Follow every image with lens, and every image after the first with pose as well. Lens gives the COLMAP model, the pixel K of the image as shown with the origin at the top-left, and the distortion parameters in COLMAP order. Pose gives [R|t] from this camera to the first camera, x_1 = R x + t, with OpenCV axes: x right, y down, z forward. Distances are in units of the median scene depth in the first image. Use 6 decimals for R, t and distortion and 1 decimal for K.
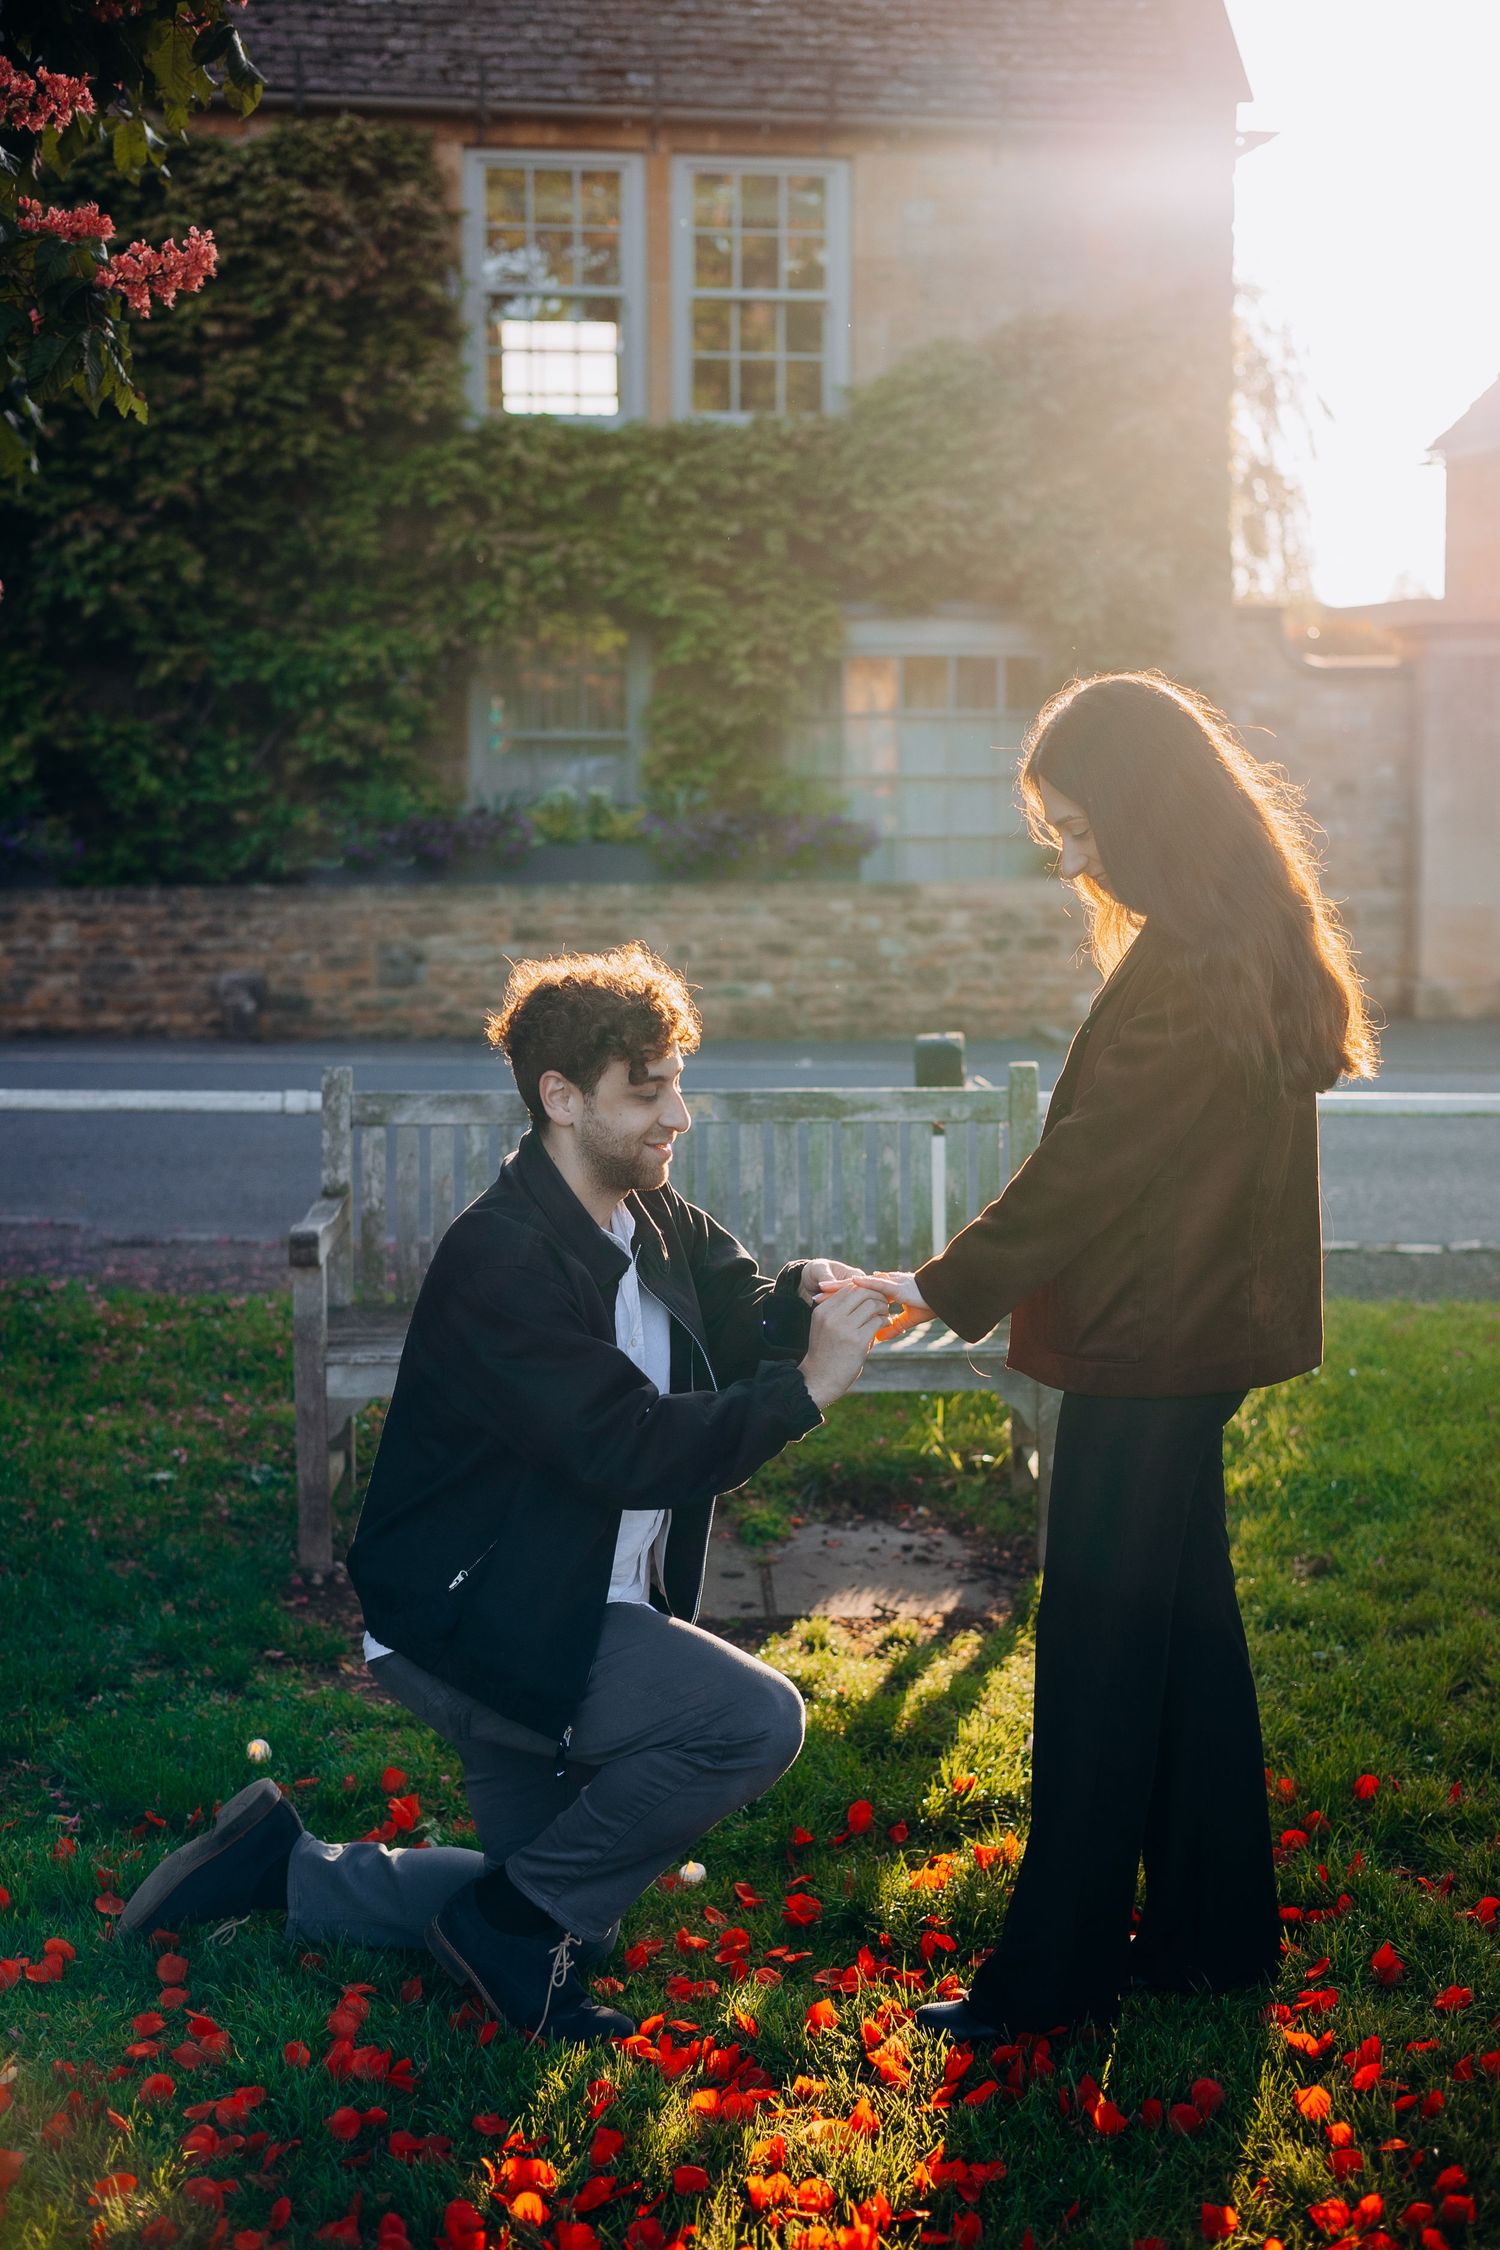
lens RADIAL K [[3338.2, 0, 746.2], [0, 3338.2, 1170.3], [0, 0, 1]] dist [0.061154, -0.066673]
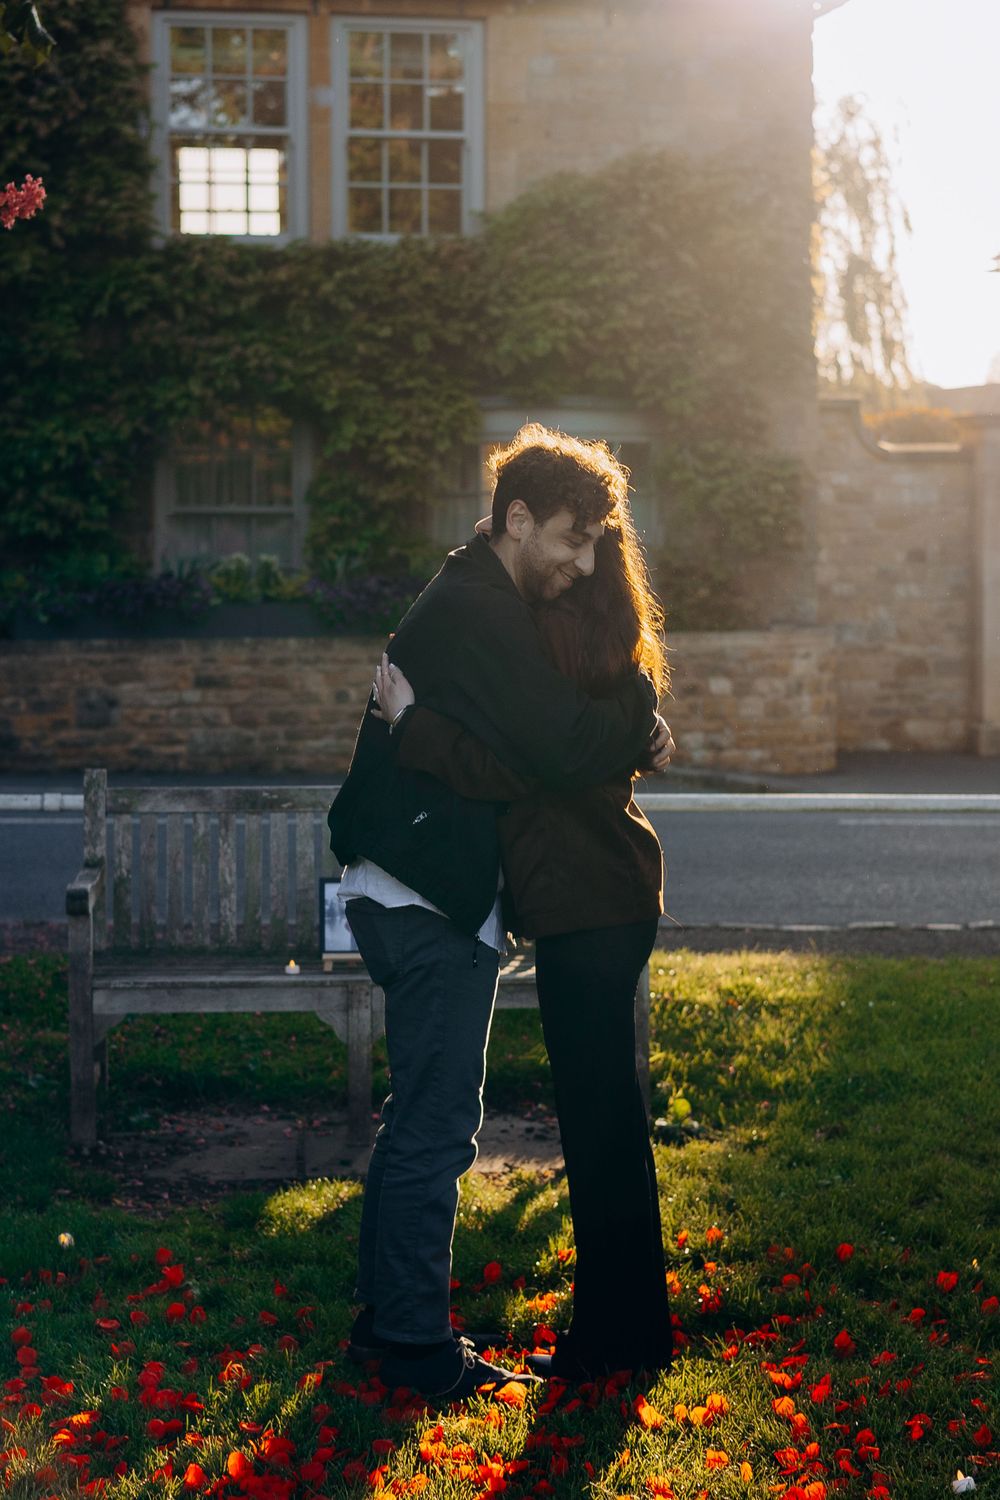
lens RADIAL K [[3280.6, 0, 500.0], [0, 3280.6, 750.0], [0, 0, 1]] dist [-0.003926, 0.077829]
pose [[0.999401, -0.001693, 0.034574, -0.007215], [0.003554, 0.998543, -0.053846, 0.028973], [-0.034432, 0.053936, 0.997951, -0.269907]]
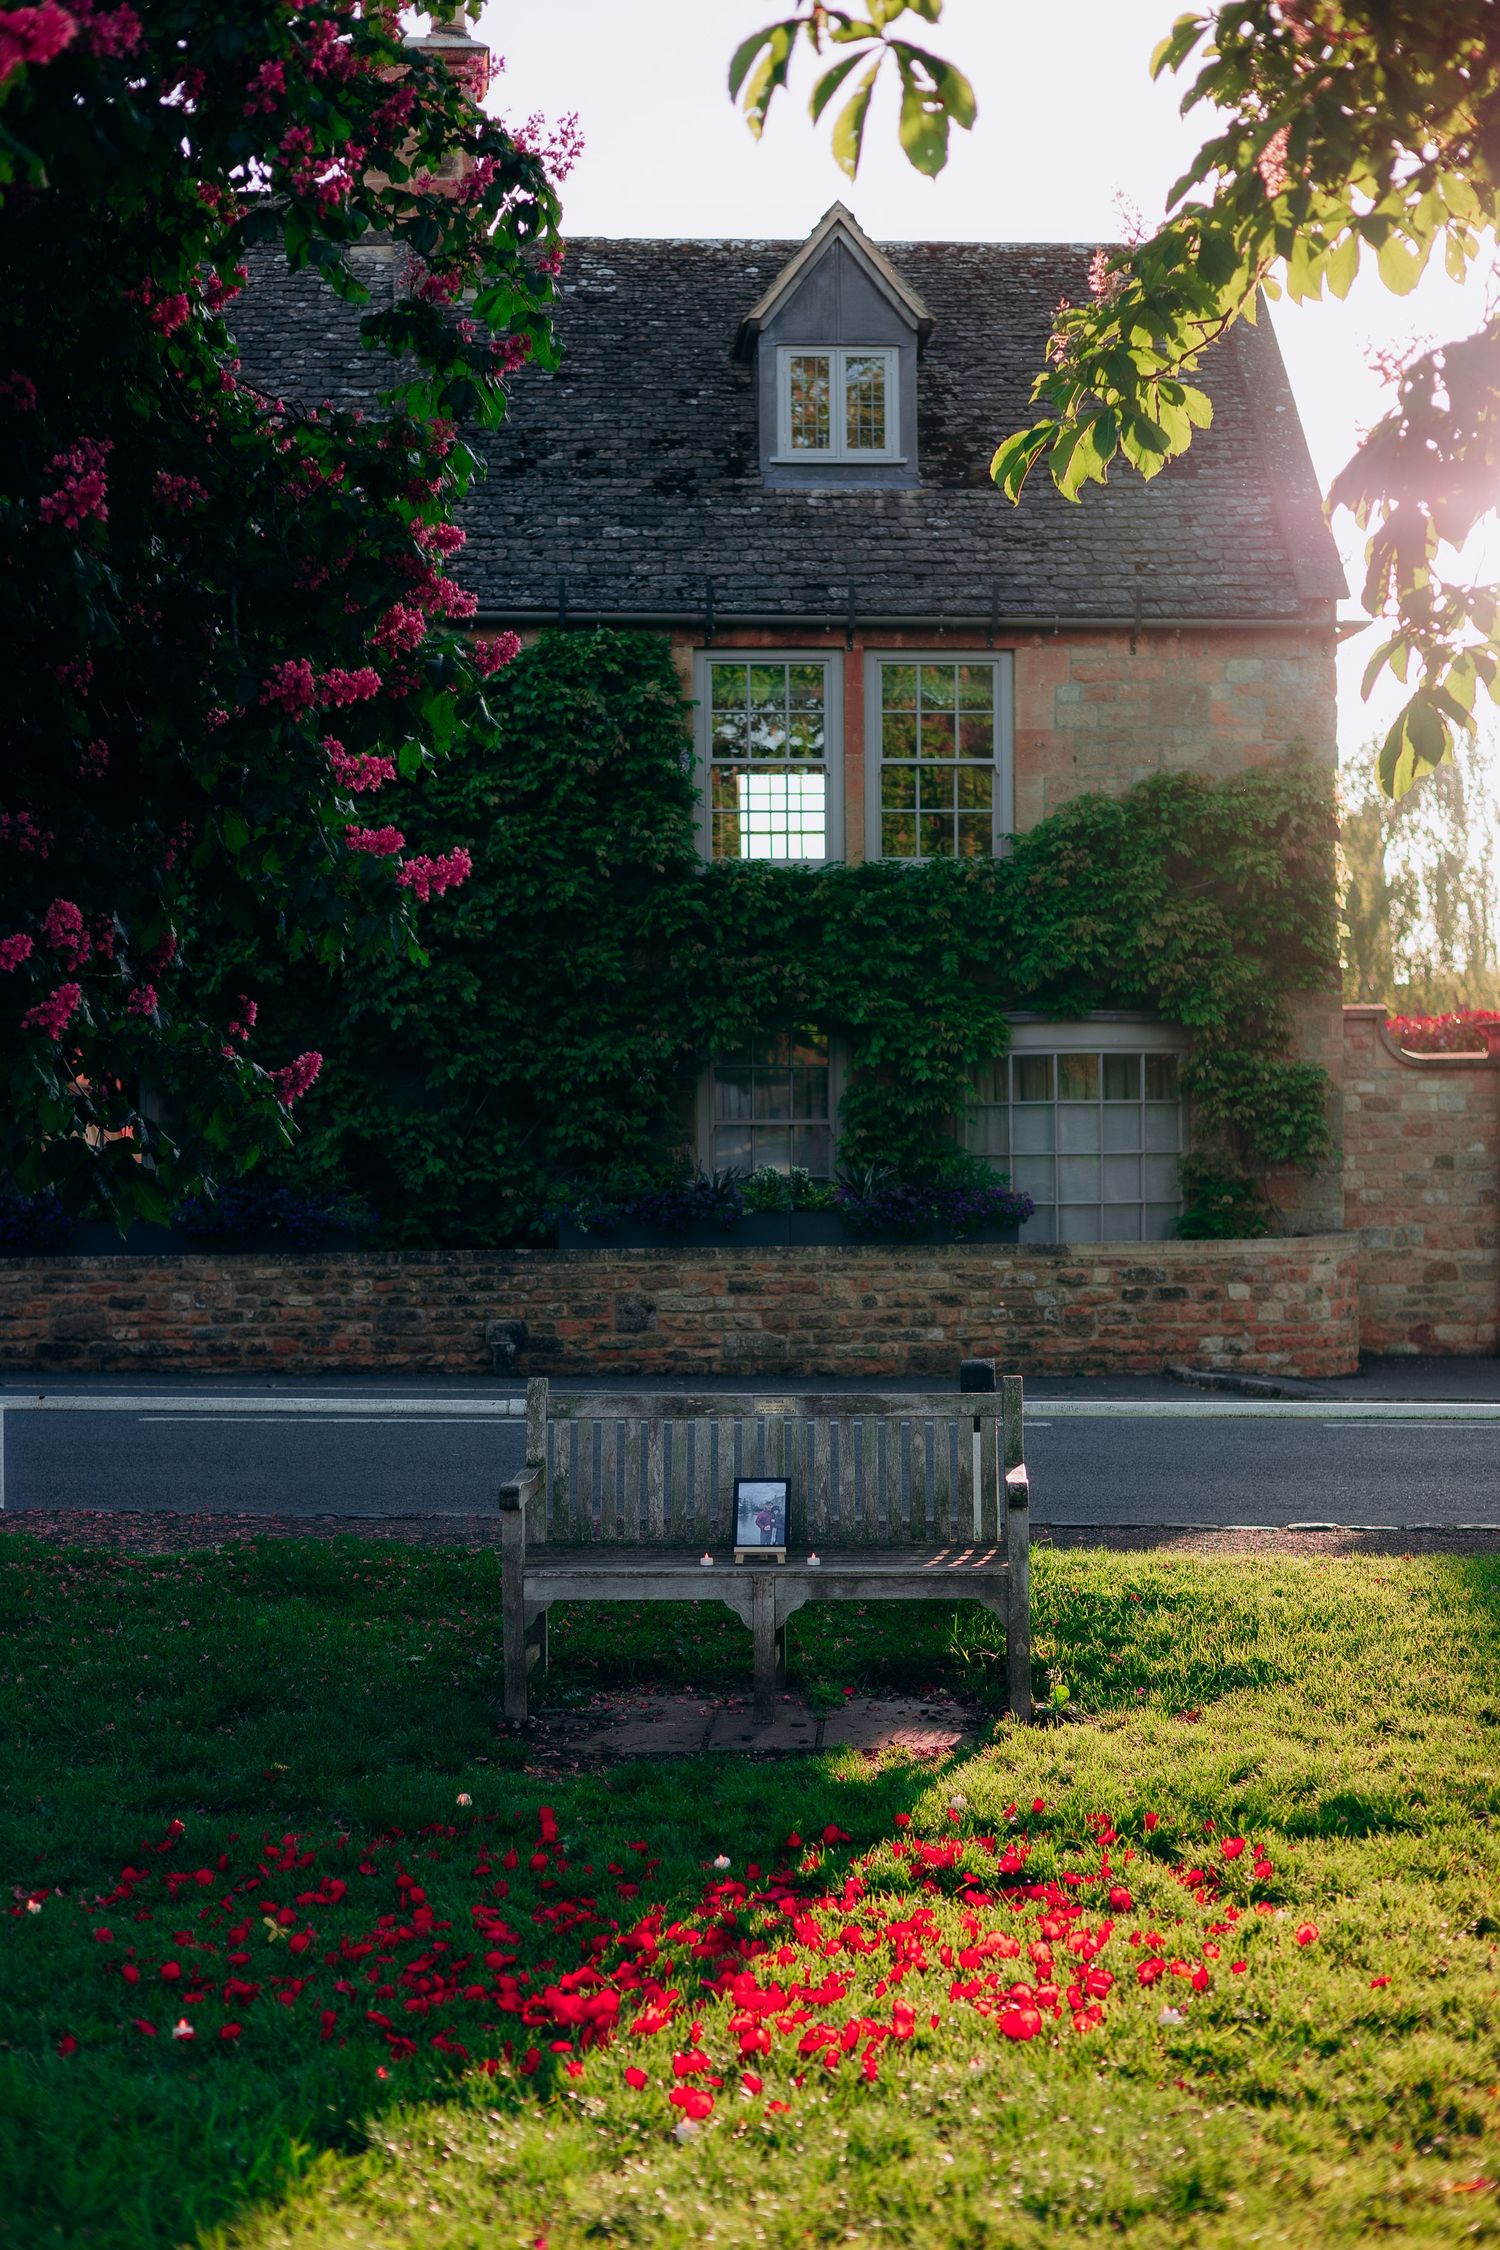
lens RADIAL K [[3338.2, 0, 746.2], [0, 3338.2, 1170.3], [0, 0, 1]] dist [0.061154, -0.066673]
pose [[0.996072, -0.005251, -0.088392, 0.088856], [-0.004132, 0.994396, -0.105640, 0.029720], [0.088451, 0.105590, 0.990468, -0.406041]]
